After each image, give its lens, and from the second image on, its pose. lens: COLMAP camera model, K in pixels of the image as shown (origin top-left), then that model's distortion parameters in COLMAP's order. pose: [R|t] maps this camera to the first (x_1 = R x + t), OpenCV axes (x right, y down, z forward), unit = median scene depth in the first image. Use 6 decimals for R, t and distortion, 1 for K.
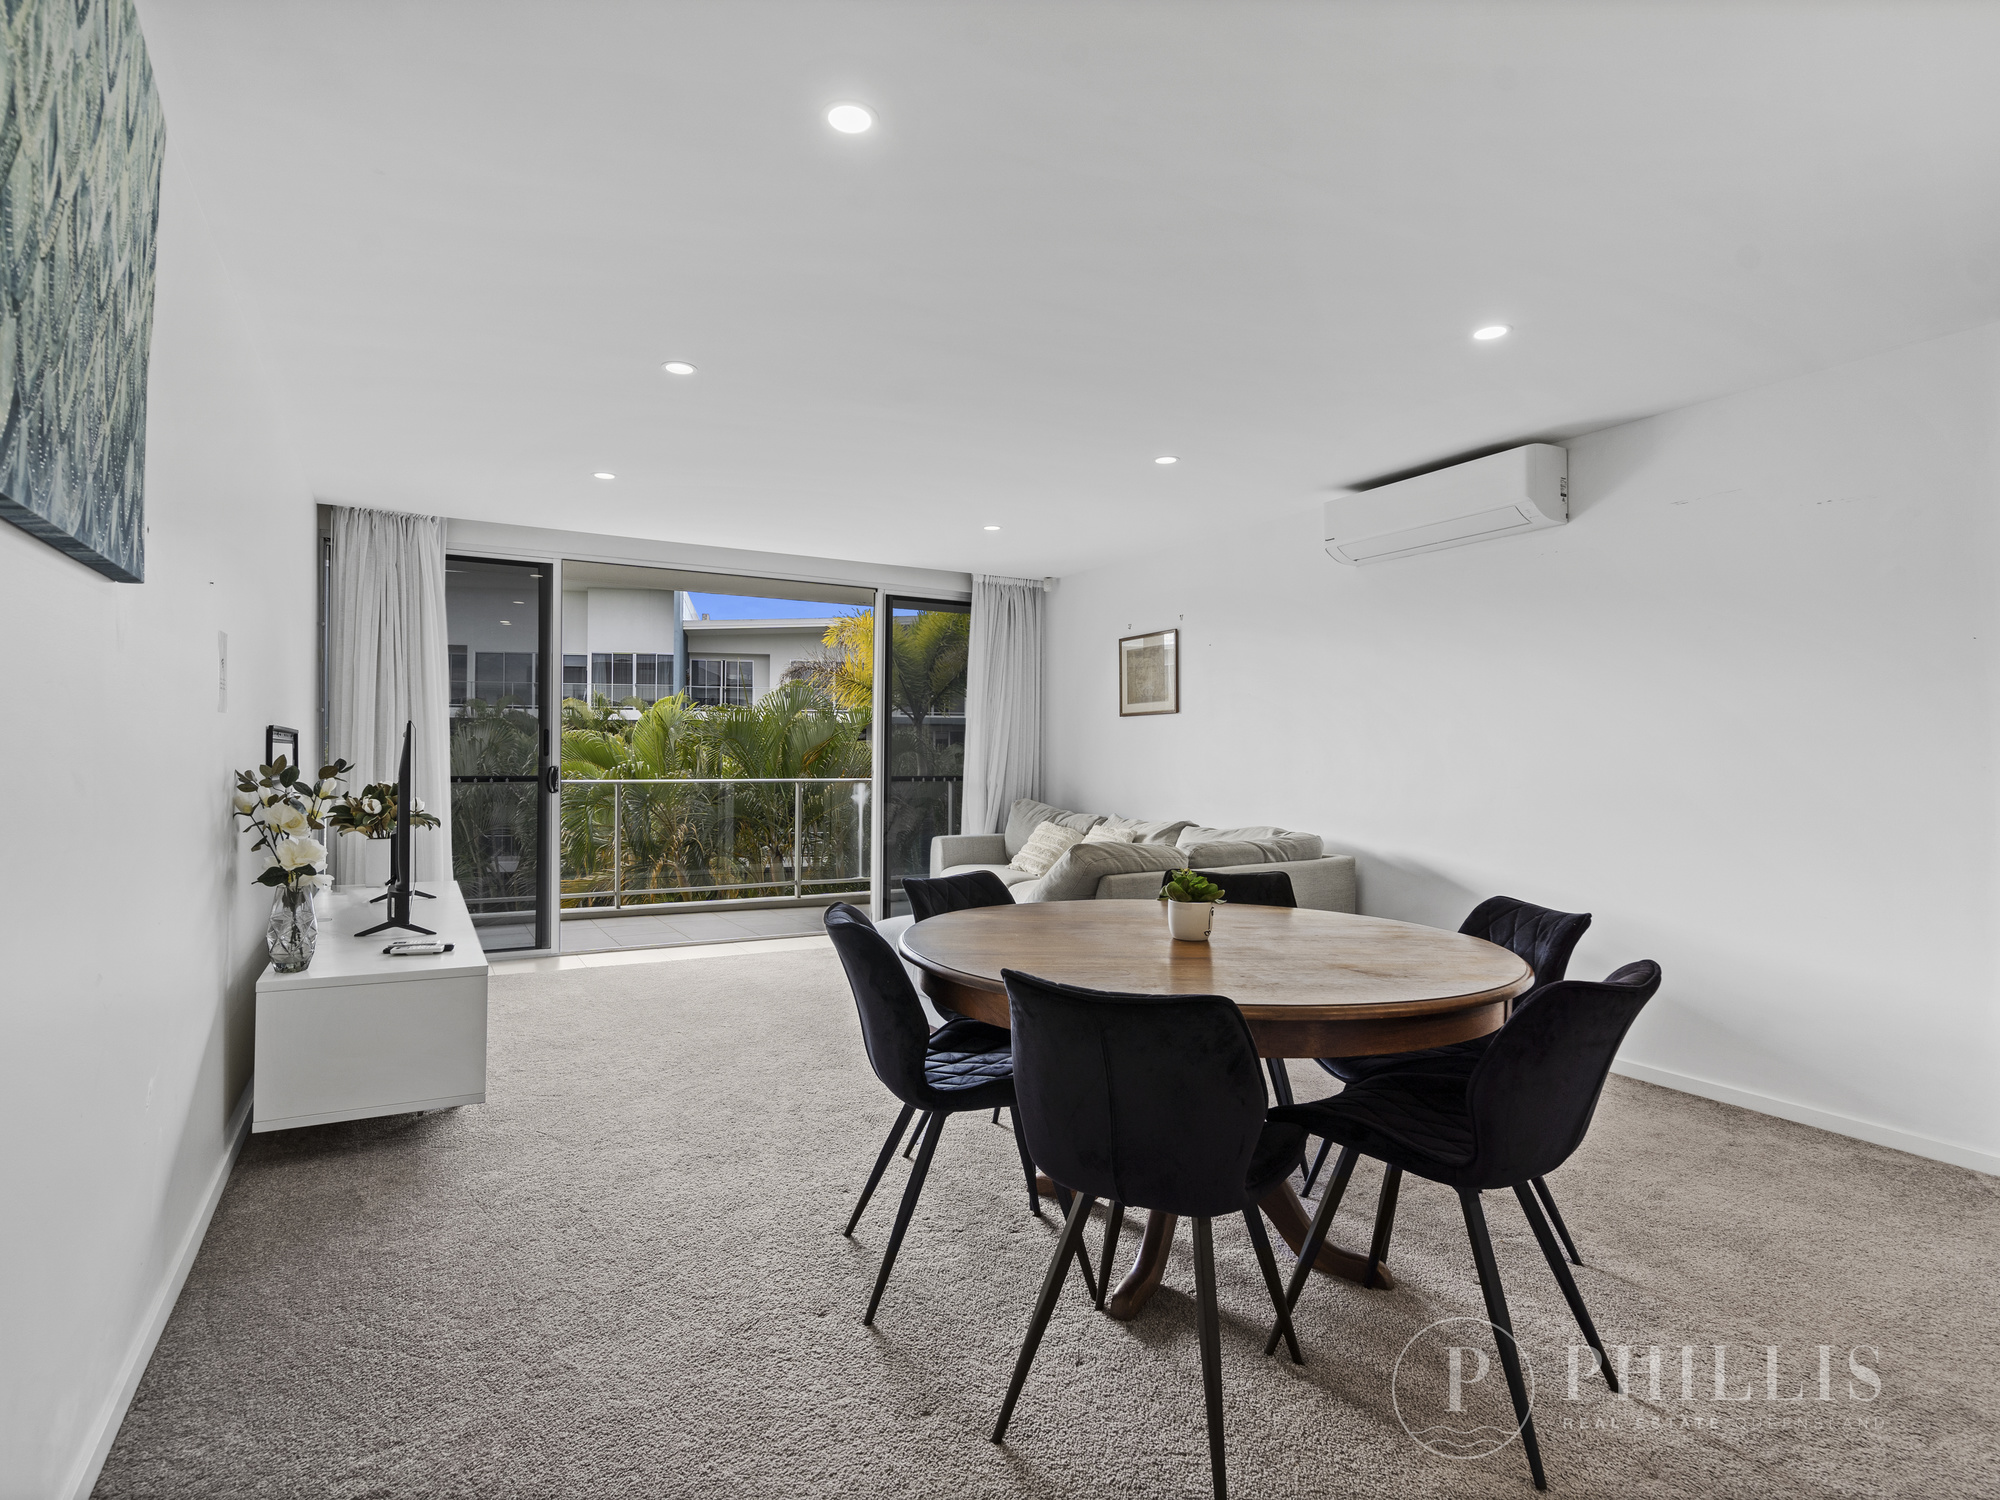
lens RADIAL K [[1026.1, 0, 987.9], [0, 1026.1, 742.3], [0, 0, 1]] dist [0.000093, 0.000361]
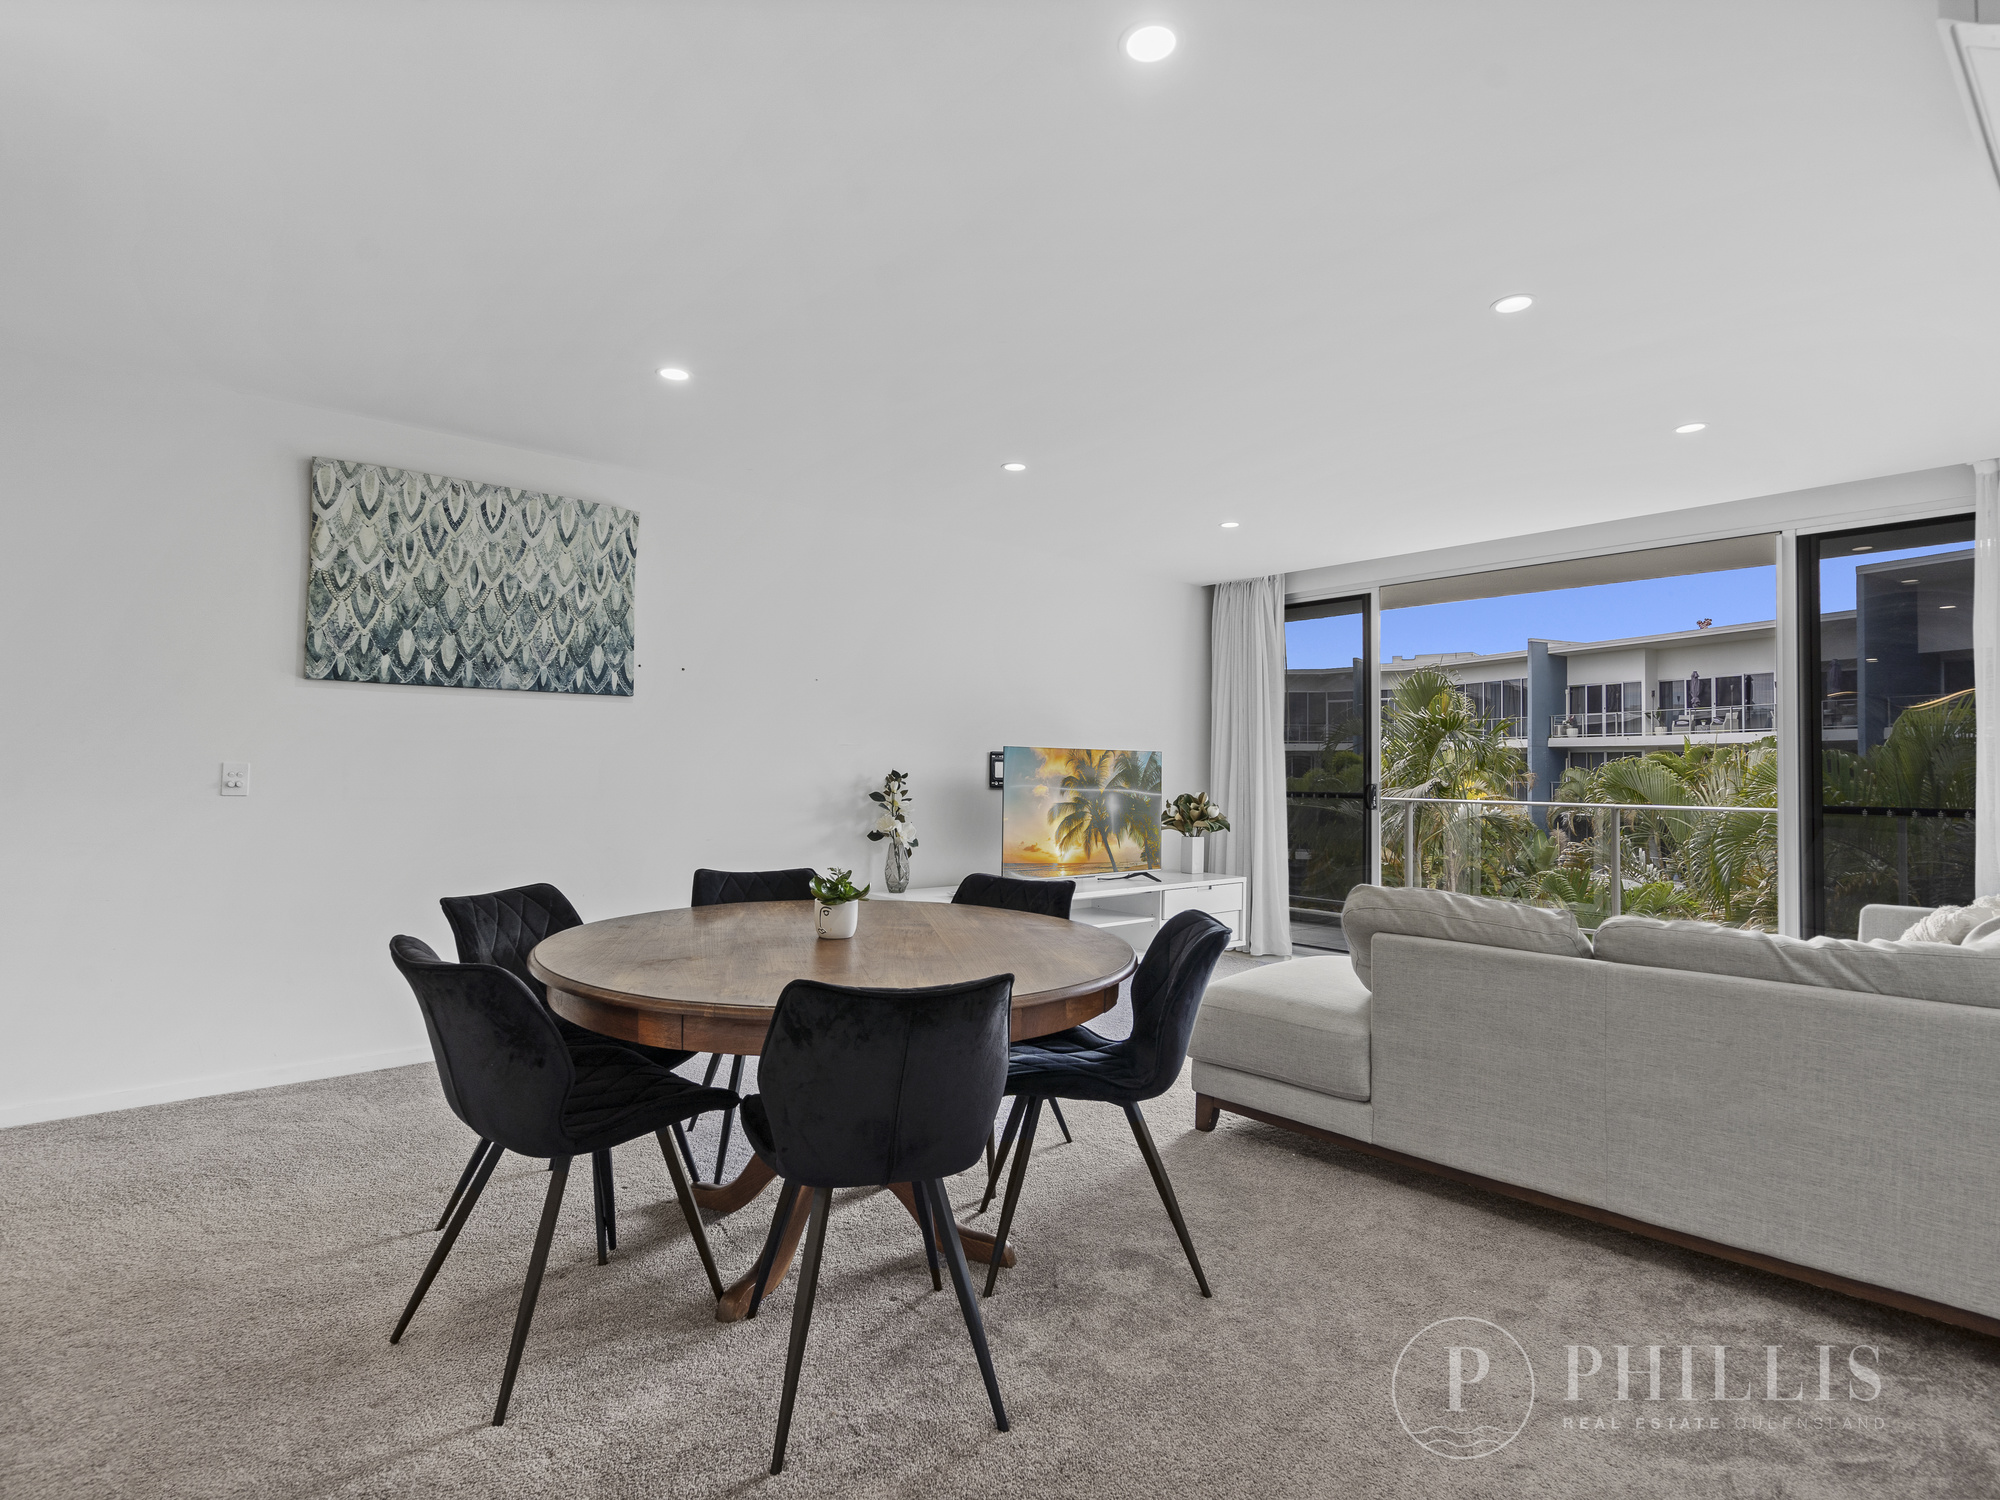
lens RADIAL K [[1026.1, 0, 987.4], [0, 1026.1, 759.9], [0, 0, 1]] dist [0.000093, 0.000361]
pose [[0.196691, -0.014573, -0.980357, 0.535750], [0.001414, 0.999893, -0.014580, 0.012982], [0.980465, 0.001482, 0.196691, 0.406684]]
